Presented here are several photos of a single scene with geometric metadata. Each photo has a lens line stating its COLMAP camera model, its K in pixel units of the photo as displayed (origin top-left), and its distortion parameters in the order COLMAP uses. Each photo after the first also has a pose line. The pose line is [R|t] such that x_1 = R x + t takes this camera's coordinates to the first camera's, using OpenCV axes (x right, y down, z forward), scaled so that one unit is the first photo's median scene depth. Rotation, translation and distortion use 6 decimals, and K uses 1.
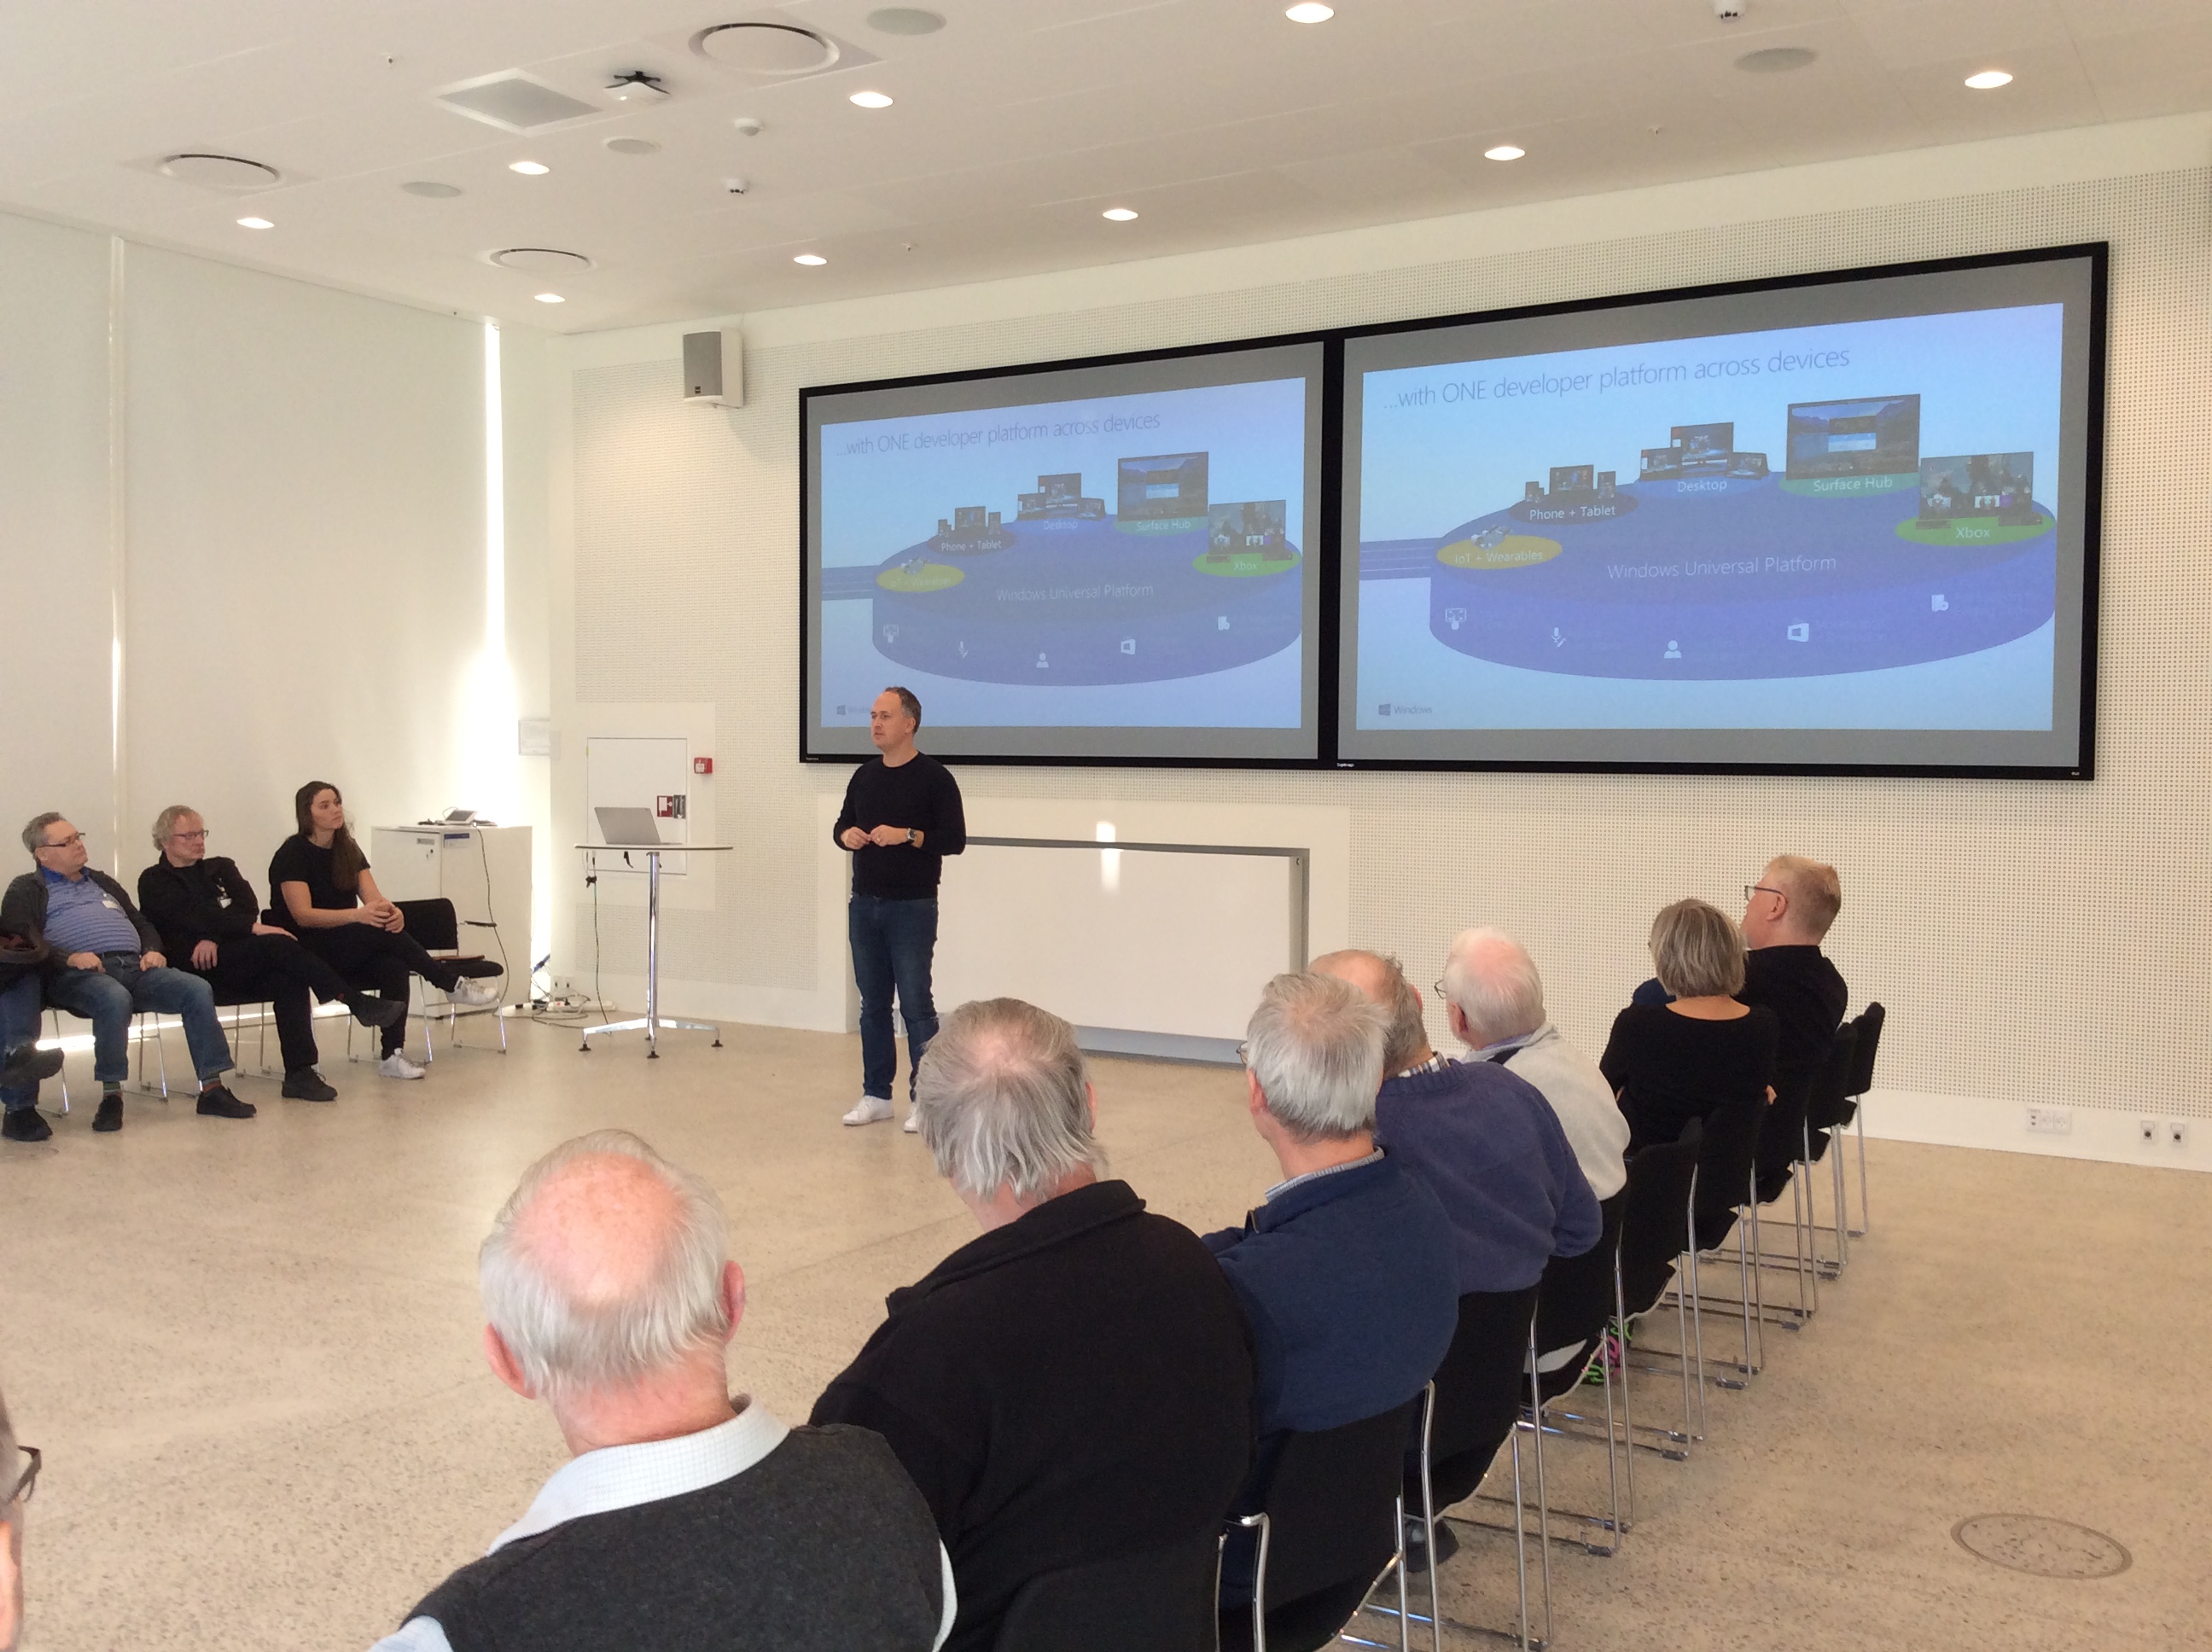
lens RADIAL K [[2027.5, 0, 1106.0], [0, 2027.5, 826.0], [0, 0, 1]] dist [0.084149, -0.239985]
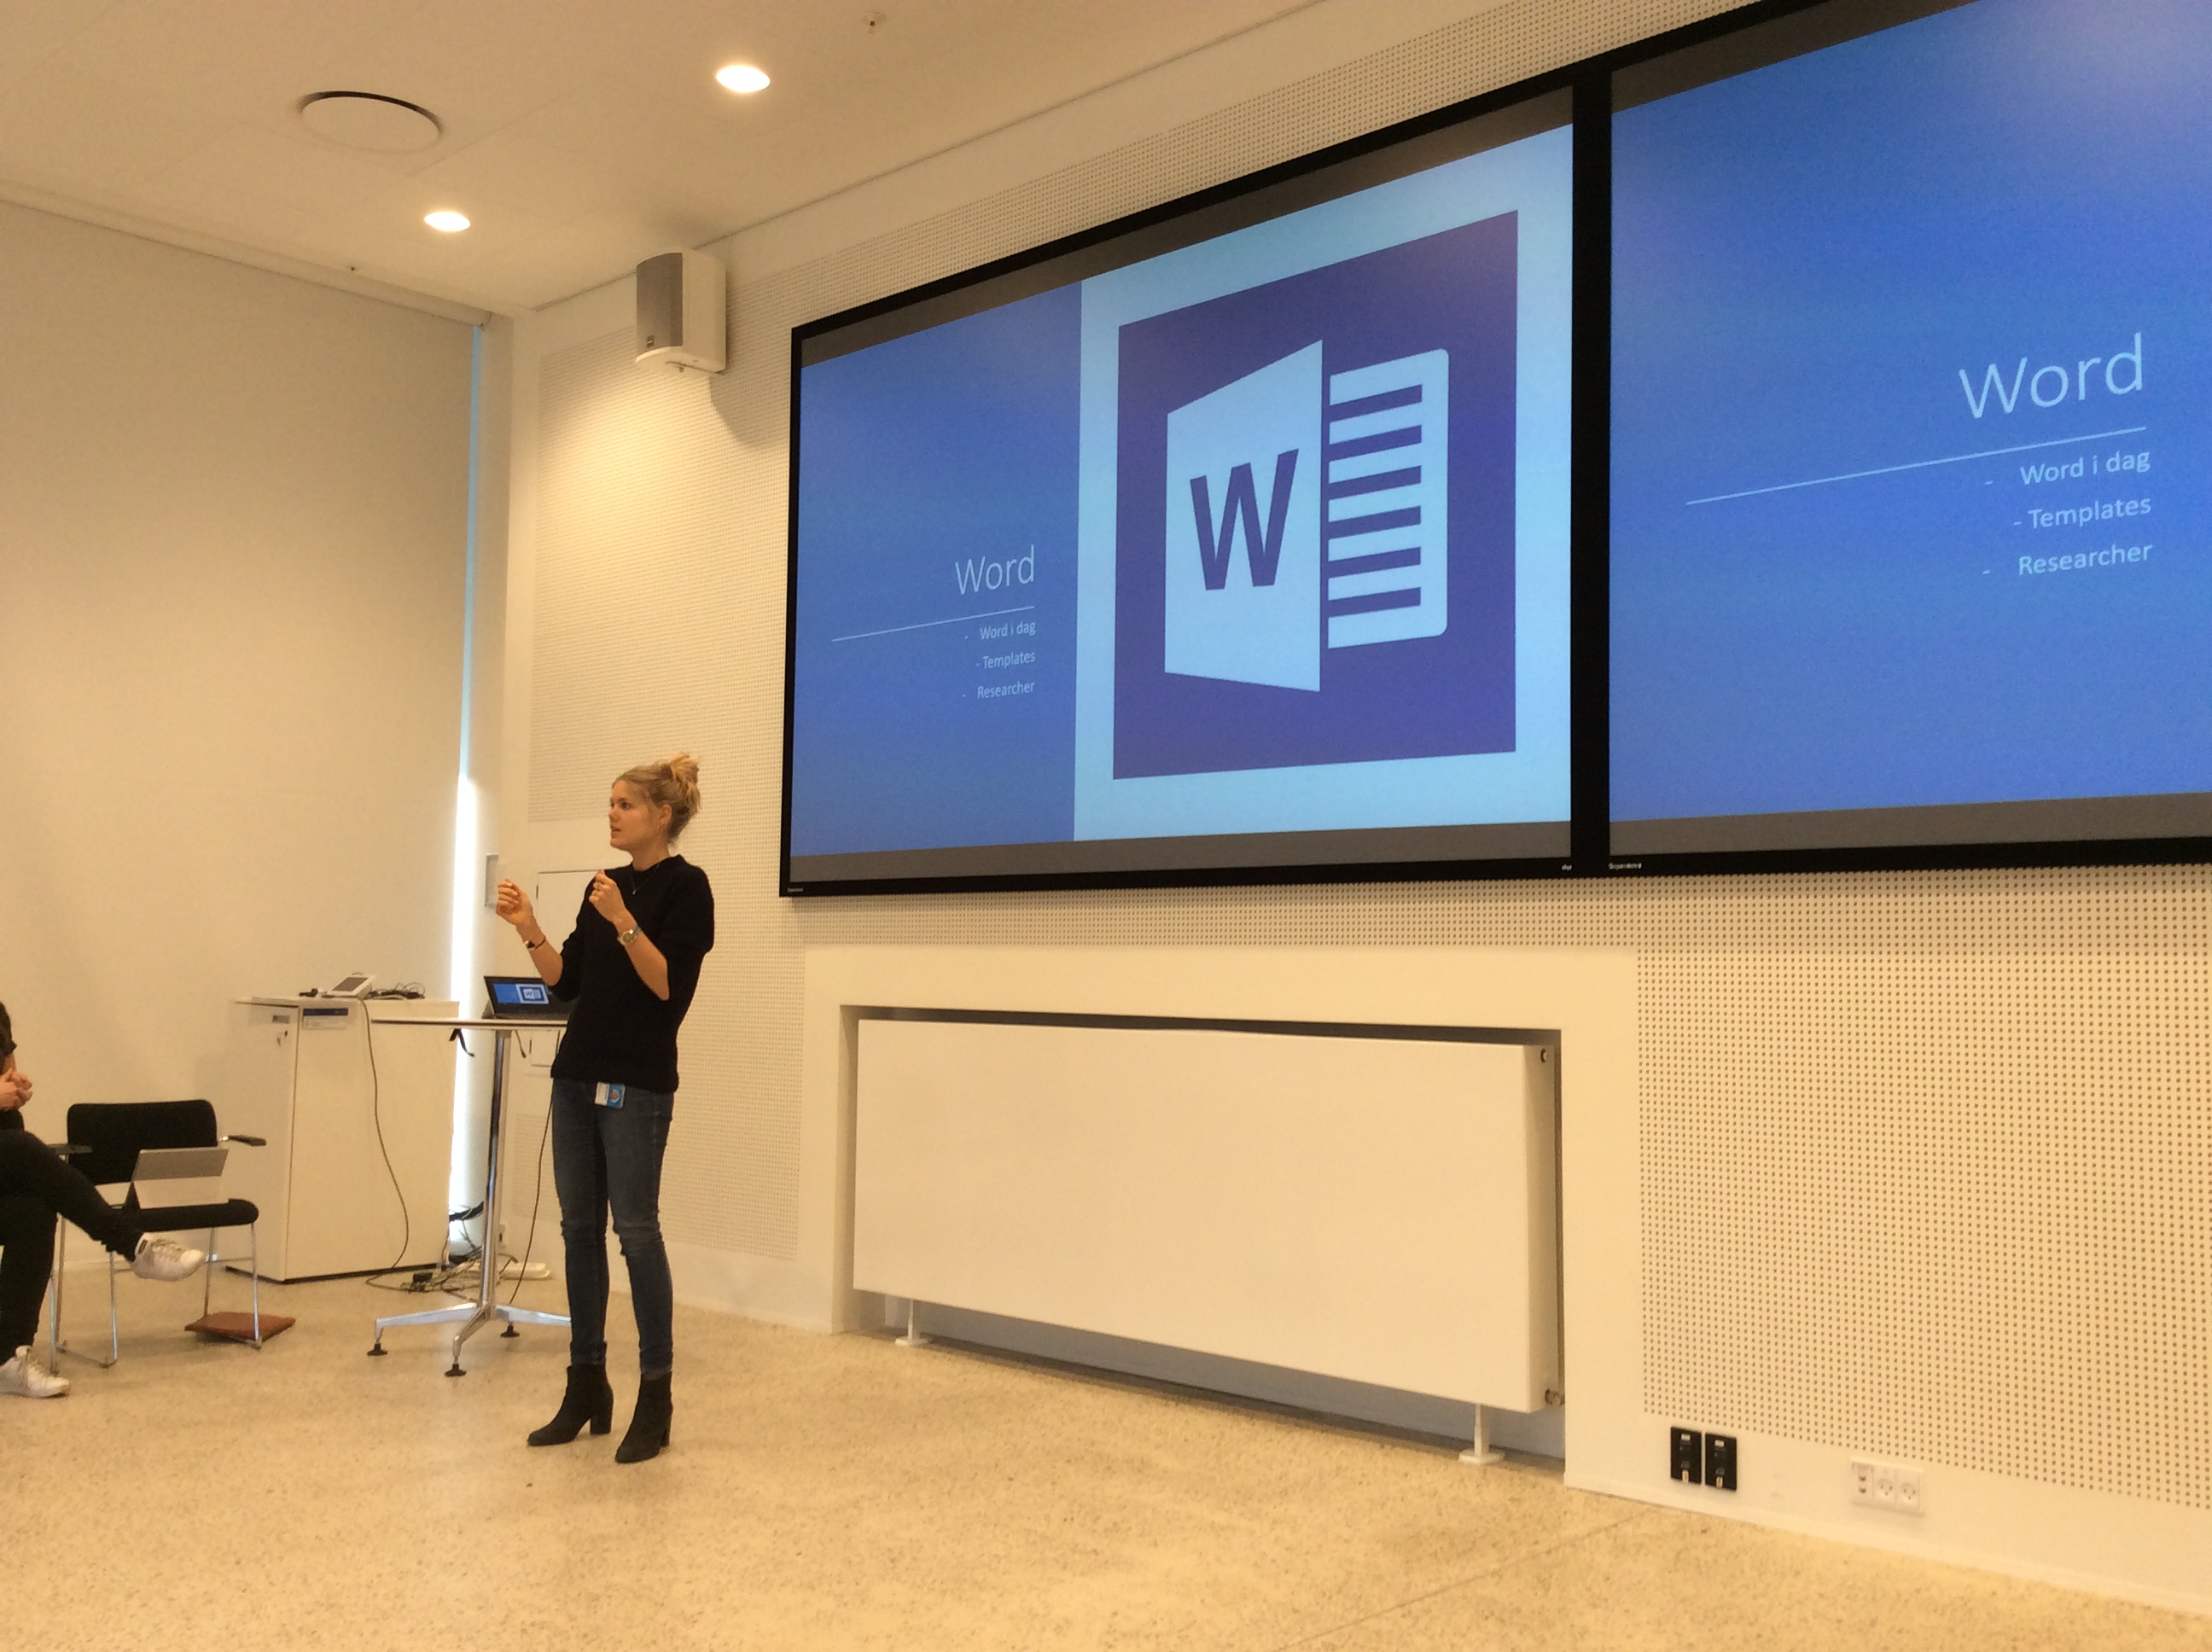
lens RADIAL K [[2027.5, 0, 1106.0], [0, 2027.5, 826.0], [0, 0, 1]] dist [0.084149, -0.239985]
pose [[0.978075, -0.012546, -0.207875, 0.084302], [-0.009978, 0.994214, -0.106950, 0.014357], [0.208014, 0.106679, 0.972291, 0.402126]]
